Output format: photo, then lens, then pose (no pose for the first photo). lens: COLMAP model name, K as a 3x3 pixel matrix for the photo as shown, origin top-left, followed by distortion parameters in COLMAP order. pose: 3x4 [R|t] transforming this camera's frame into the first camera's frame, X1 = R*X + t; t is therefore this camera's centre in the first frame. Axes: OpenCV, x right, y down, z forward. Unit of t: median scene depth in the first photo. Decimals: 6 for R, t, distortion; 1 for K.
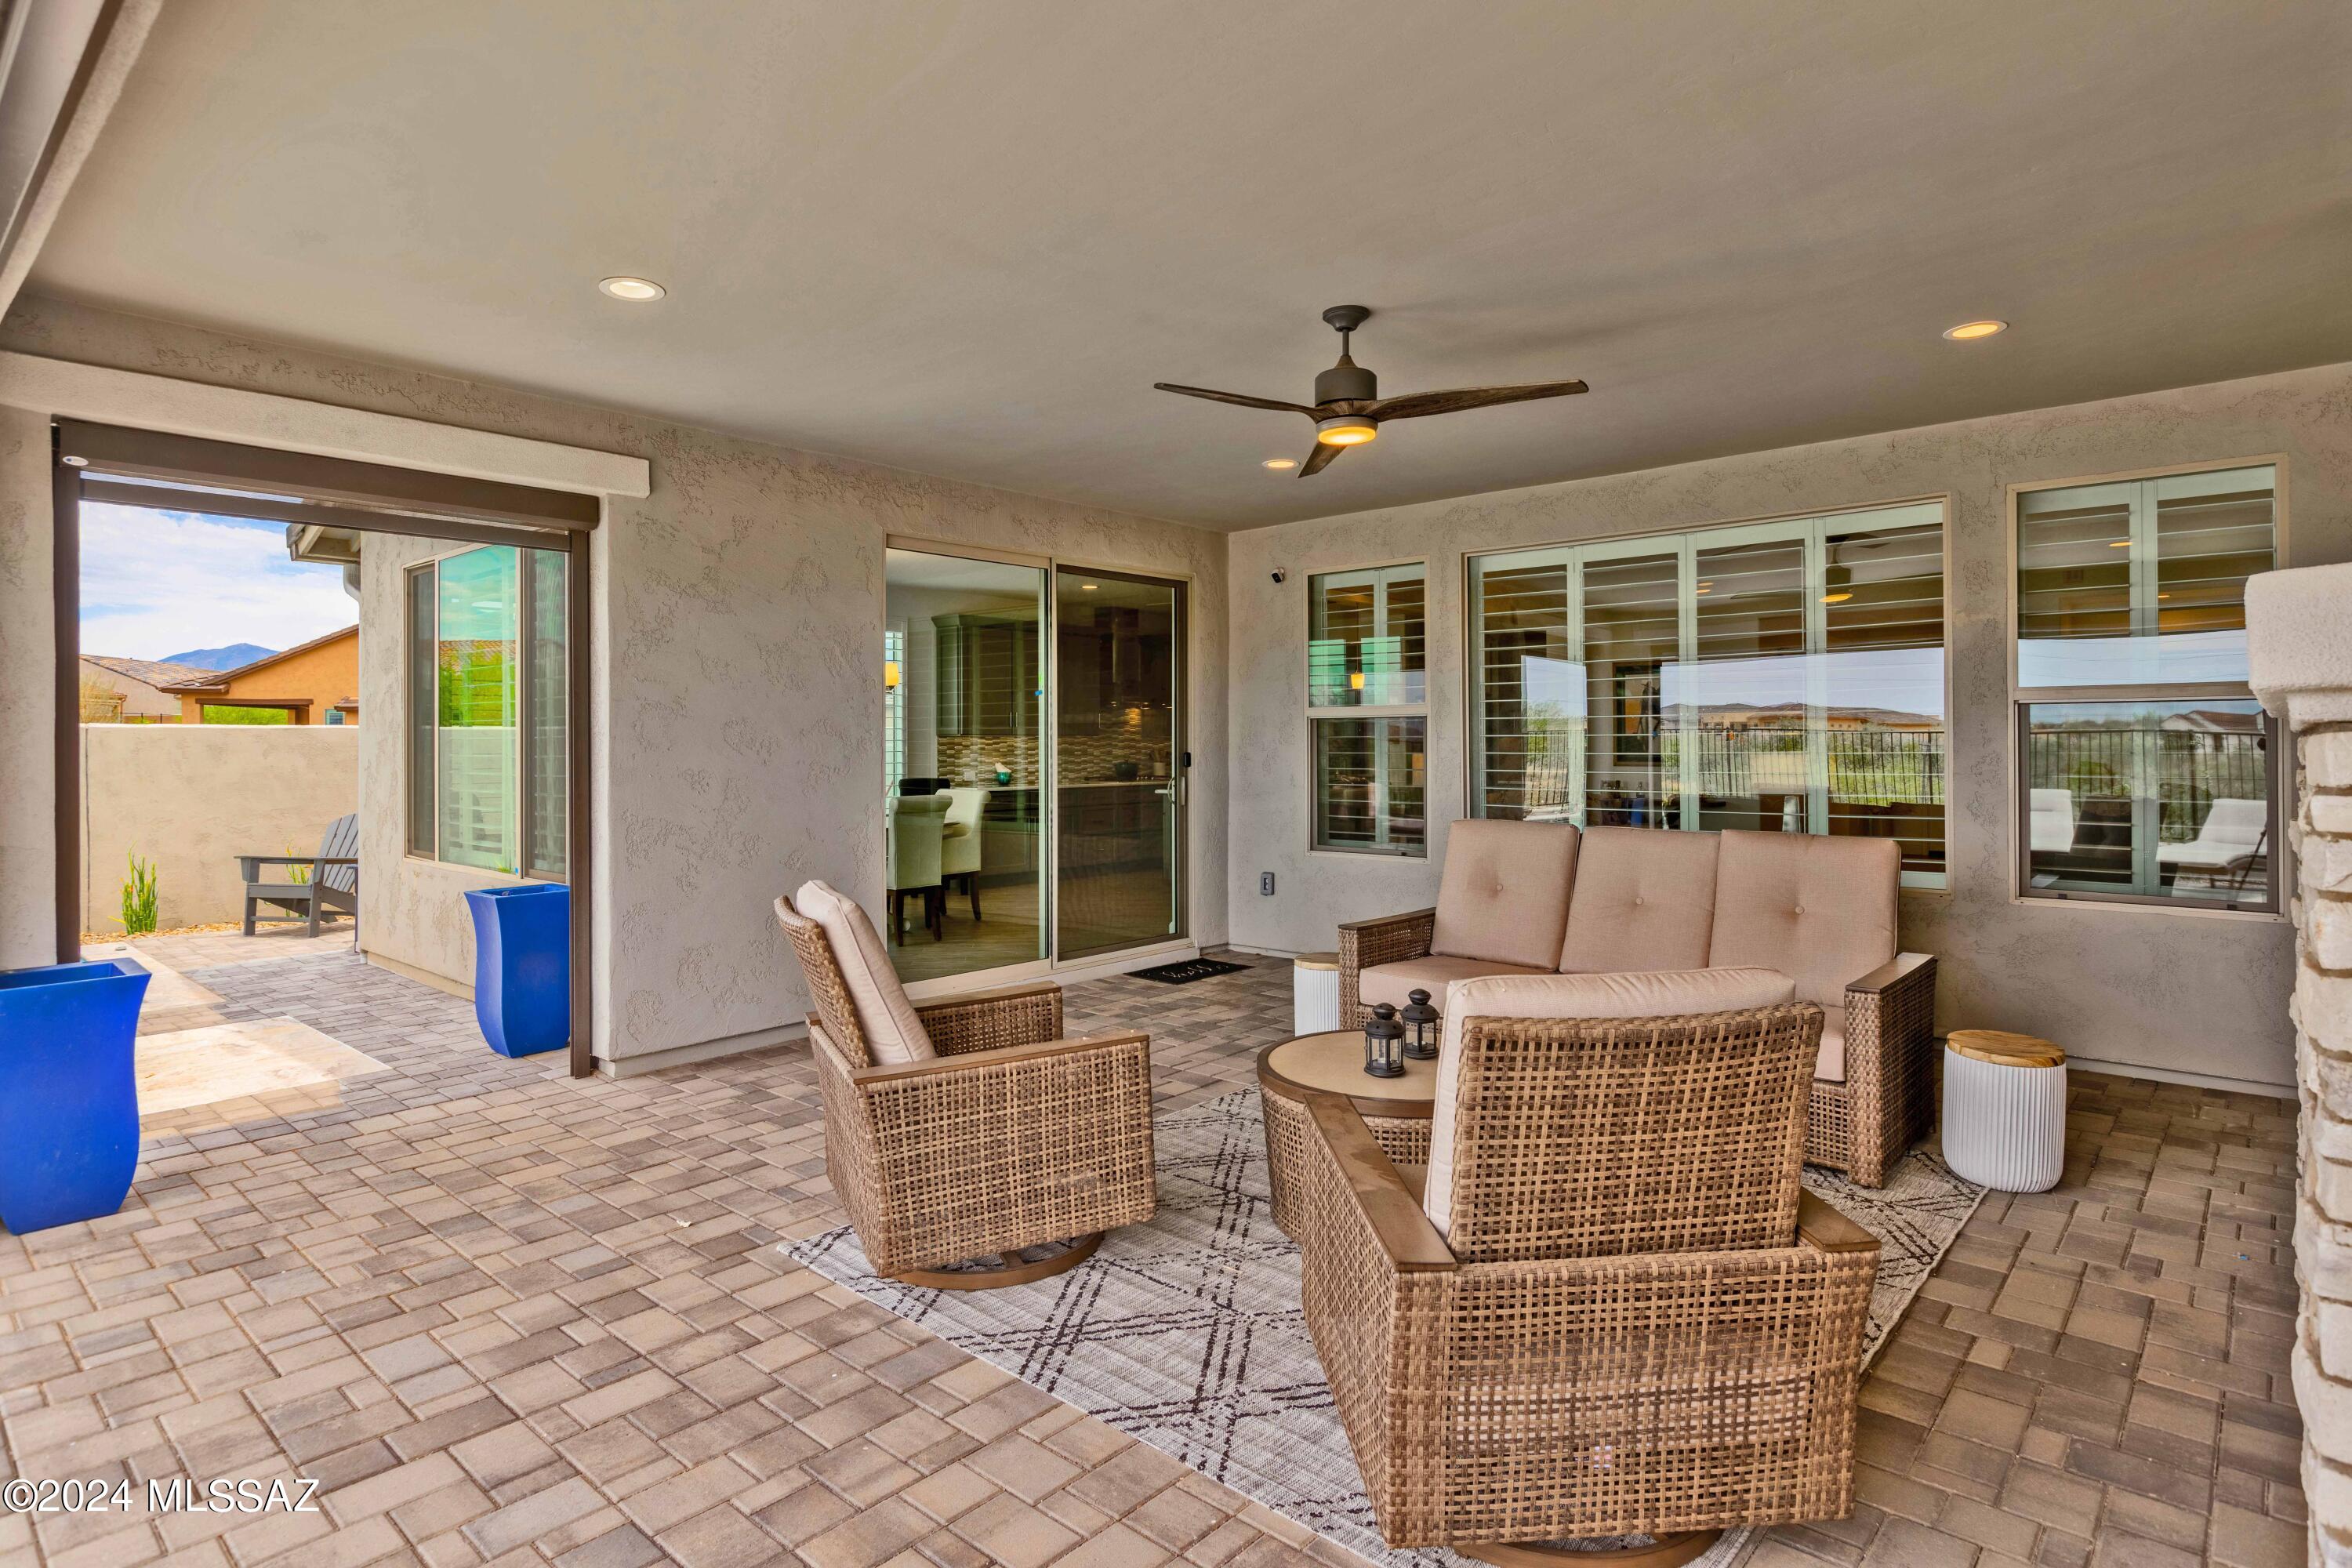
lens RADIAL K [[1251.5, 0, 1163.5], [0, 1251.5, 764.9], [0, 0, 1]] dist [0.001924, -0.000998]
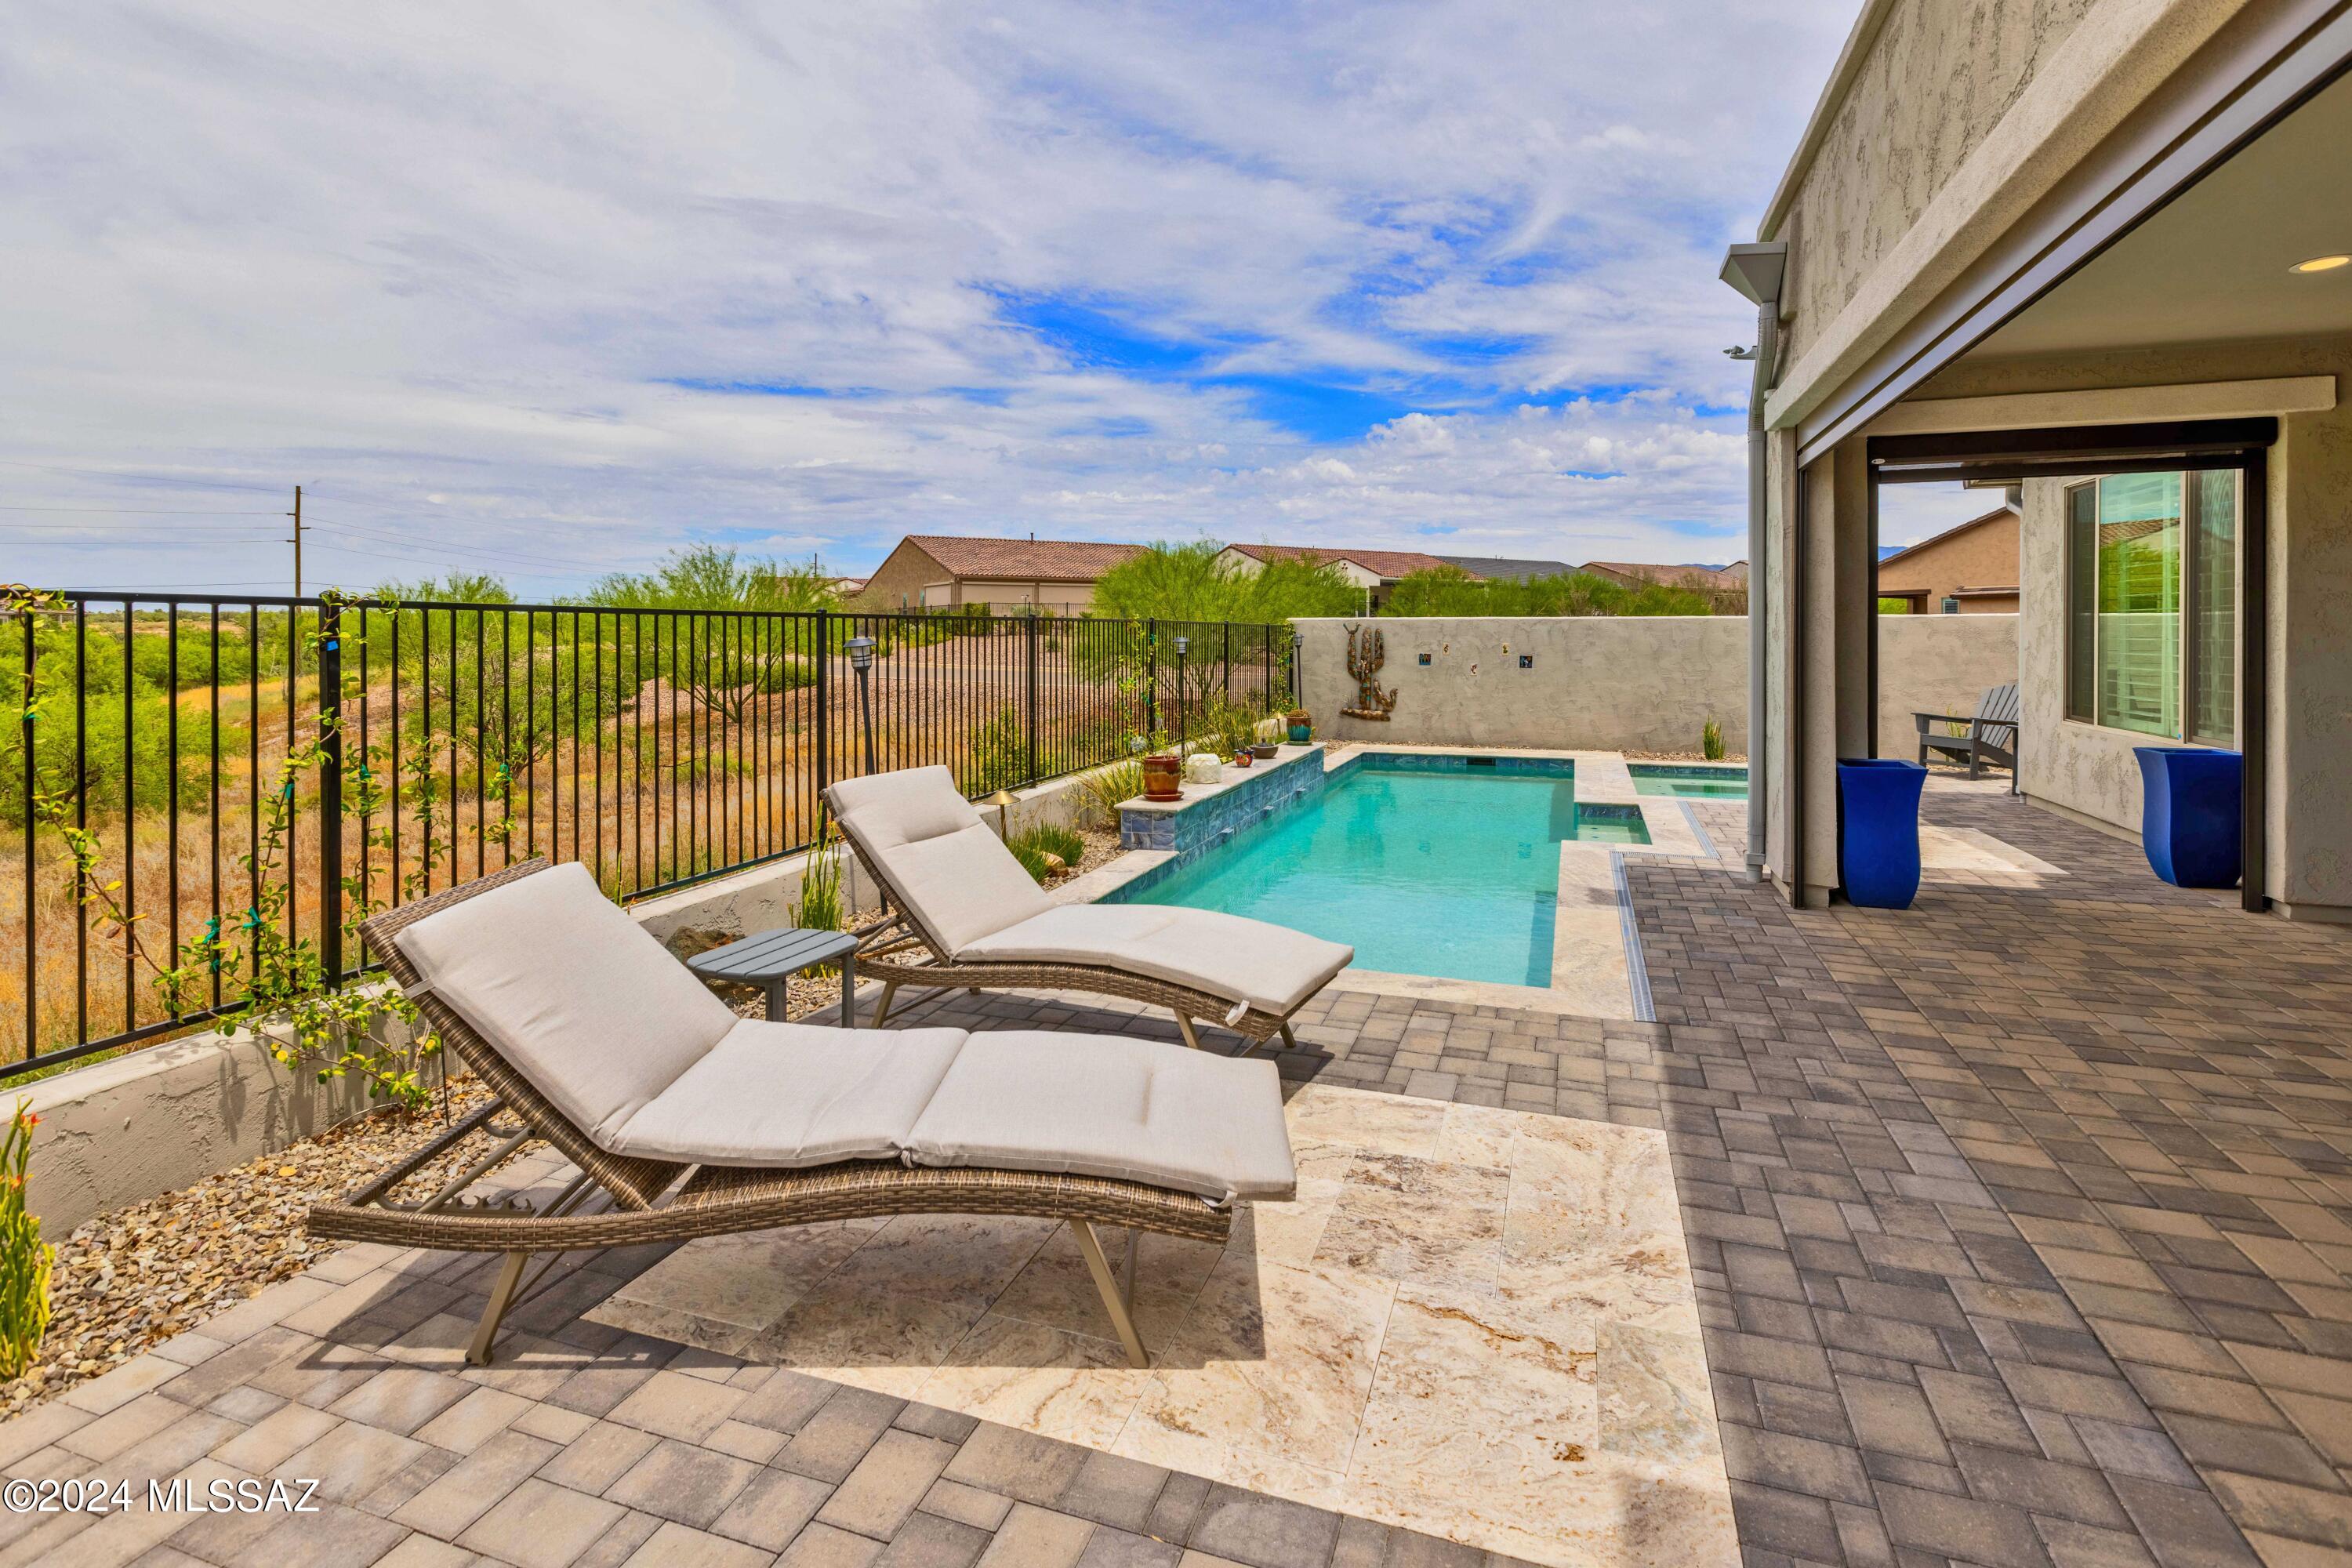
lens RADIAL K [[1080.7, 0, 1215.4], [0, 1080.7, 633.3], [0, 0, 1]] dist [0.001897, 0.002996]
pose [[0.377678, 0.002390, -0.925934, 0.106708], [-0.013452, 0.999905, -0.002906, 0.002518], [0.925839, 0.013553, 0.377675, -0.280251]]
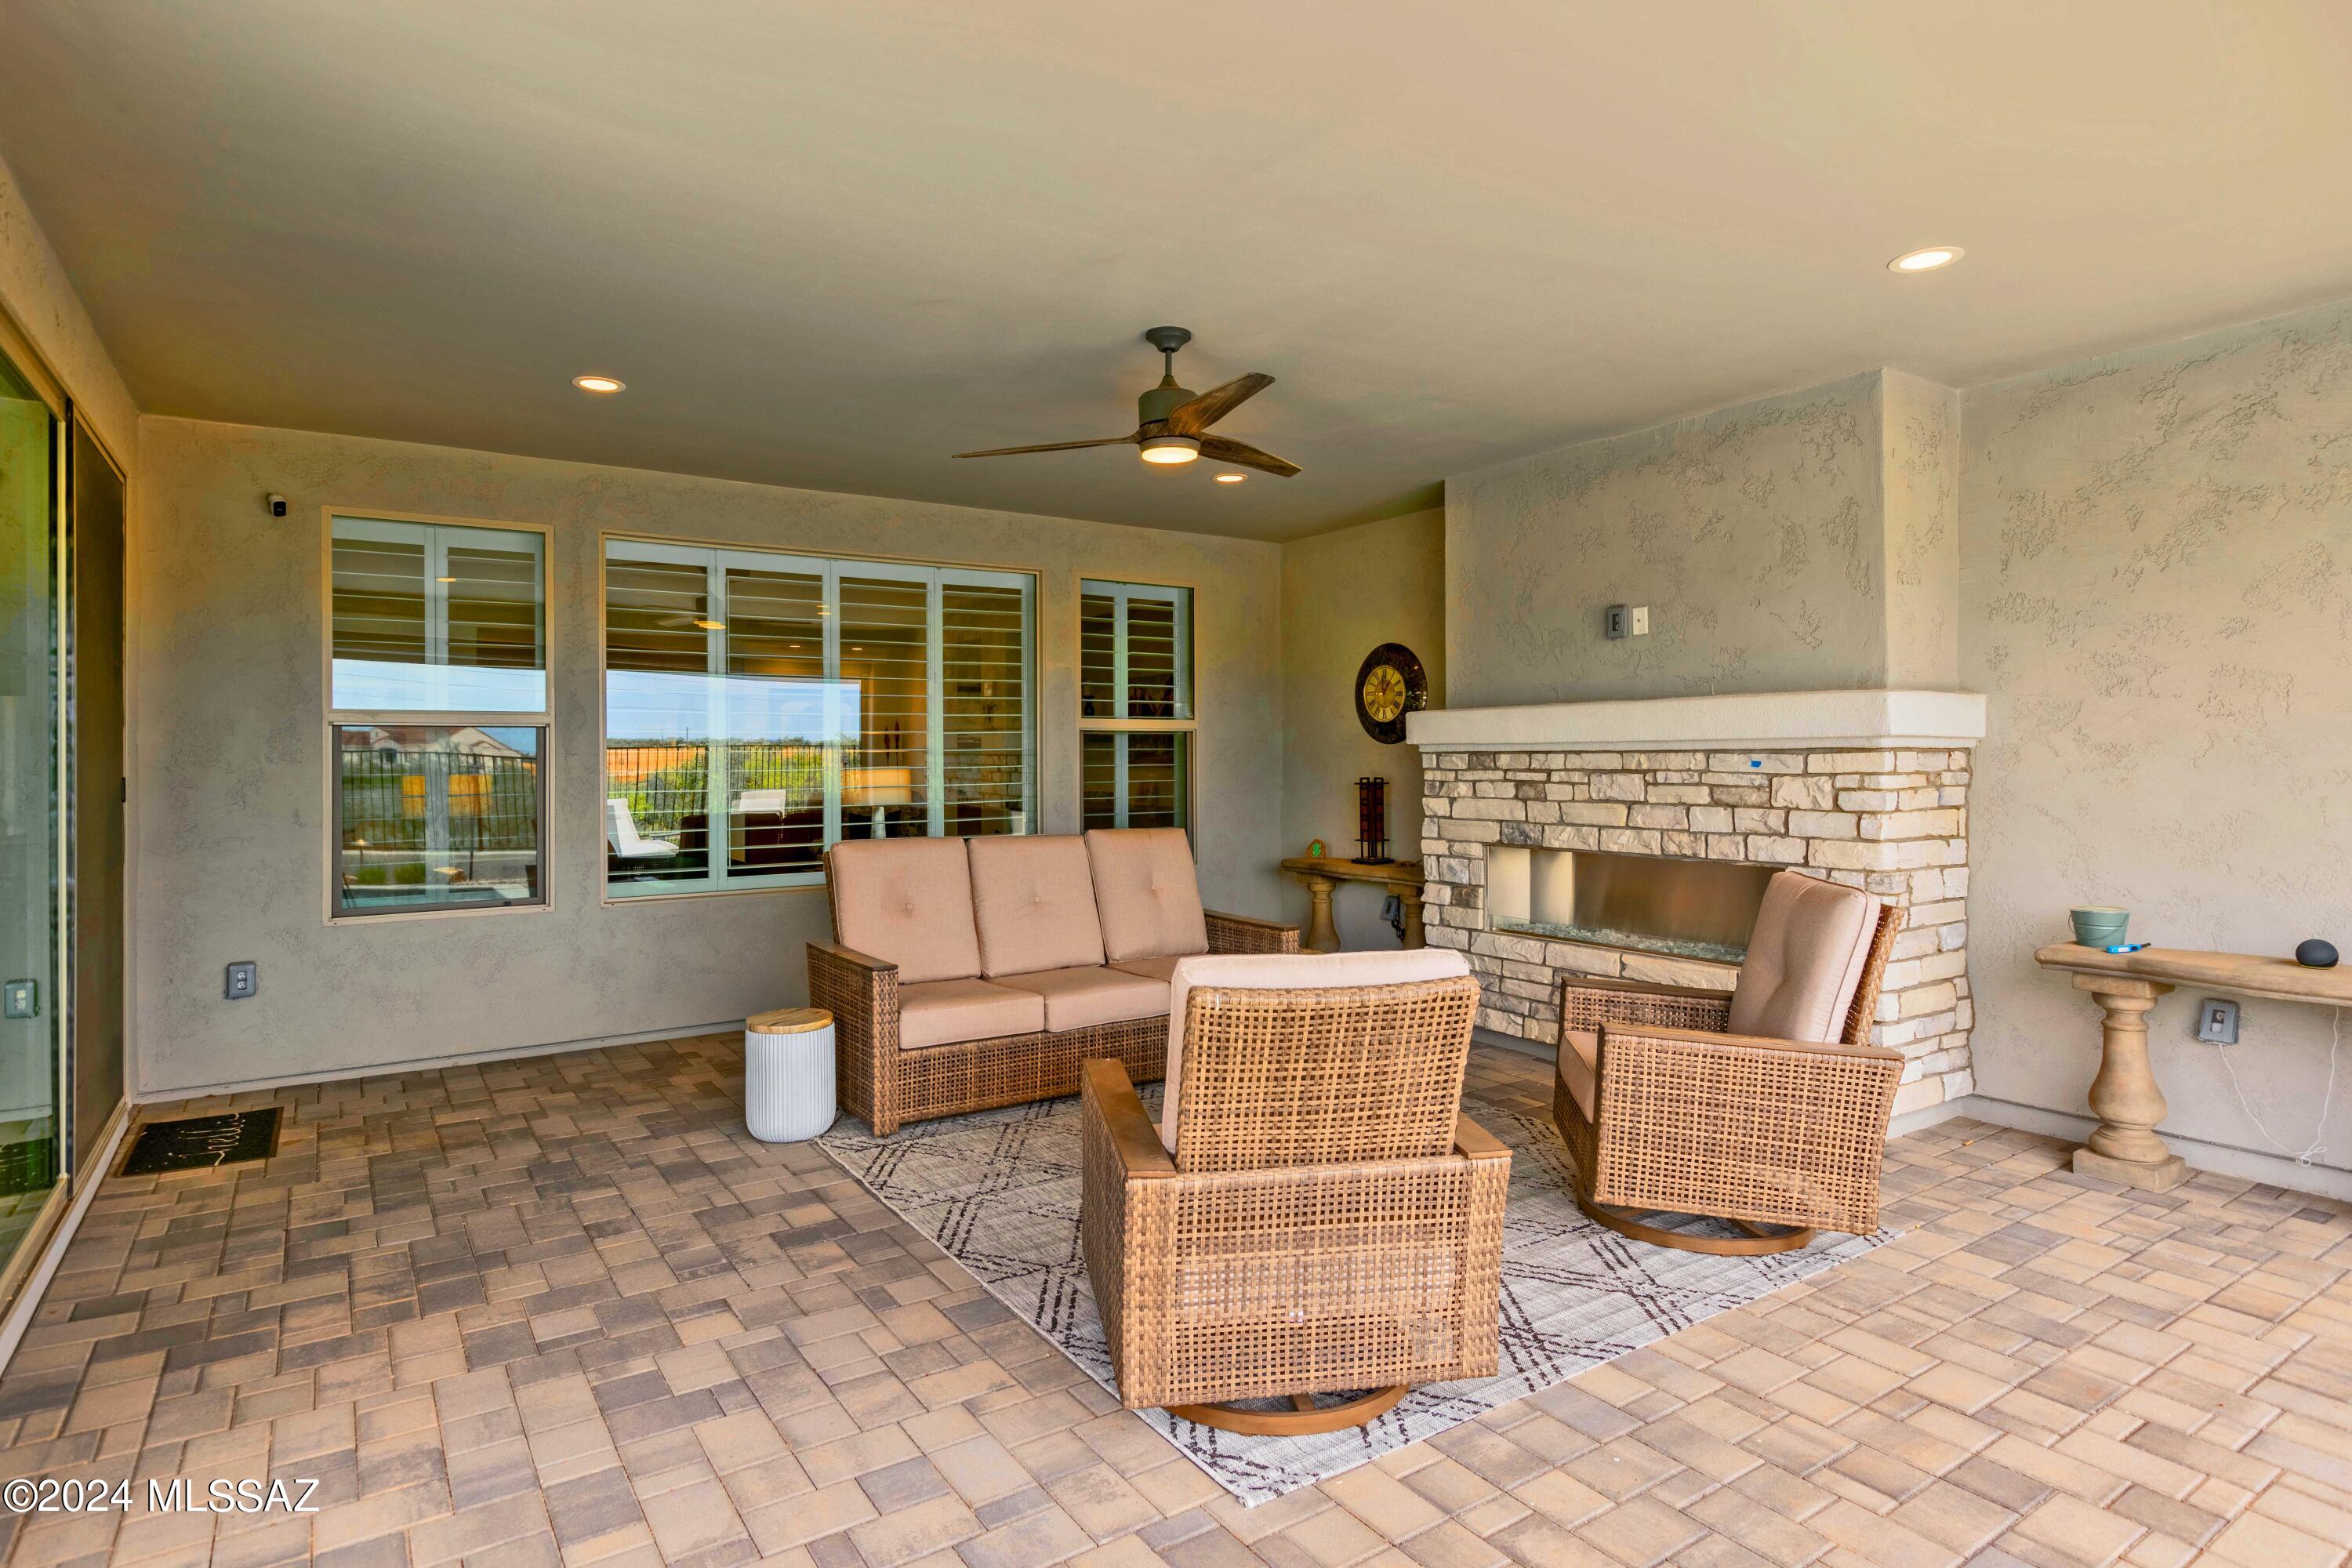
lens RADIAL K [[1251.5, 0, 1175.6], [0, 1251.5, 759.3], [0, 0, 1]] dist [0.001924, -0.000998]
pose [[0.238116, -0.000202, 0.971237, -0.304220], [0.020069, 0.999787, -0.004712, -0.003812], [-0.971029, 0.020614, 0.238069, 0.272774]]
